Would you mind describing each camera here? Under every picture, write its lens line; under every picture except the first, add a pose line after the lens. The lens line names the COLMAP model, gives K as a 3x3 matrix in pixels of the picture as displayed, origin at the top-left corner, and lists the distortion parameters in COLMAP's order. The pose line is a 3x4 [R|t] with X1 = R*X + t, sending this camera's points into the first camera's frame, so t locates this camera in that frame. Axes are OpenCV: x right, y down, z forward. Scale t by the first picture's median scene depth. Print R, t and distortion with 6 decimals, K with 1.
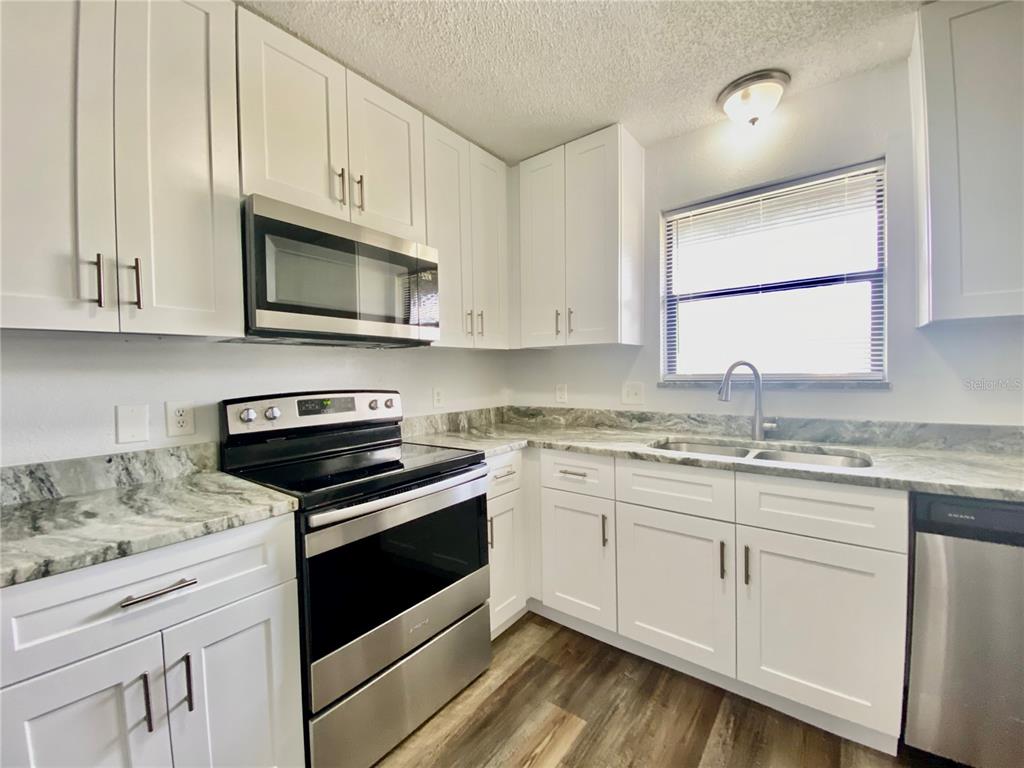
lens RADIAL K [[417.1, 0, 510.4], [0, 417.1, 379.6], [0, 0, 1]] dist [0.021507, -0.021303]
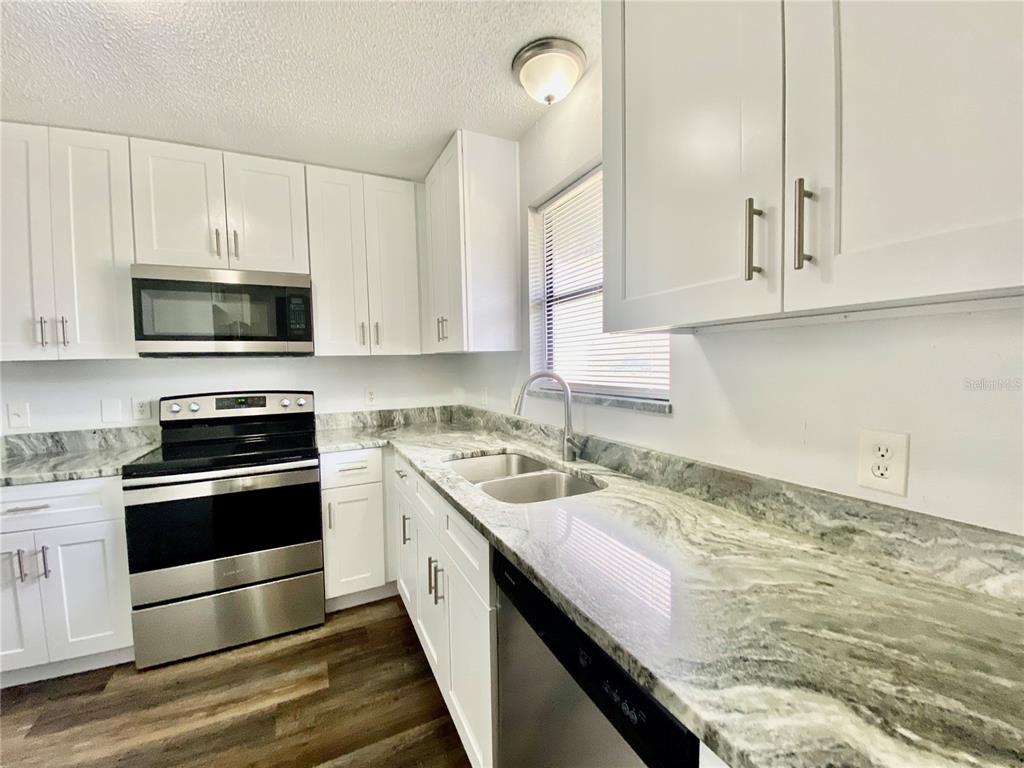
lens RADIAL K [[417.1, 0, 510.4], [0, 417.1, 379.6], [0, 0, 1]] dist [0.021507, -0.021303]
pose [[0.900288, 0.019529, -0.434856, 1.027803], [-0.005536, 0.999426, 0.033421, -0.068276], [0.435259, -0.027681, 0.899879, 0.181342]]
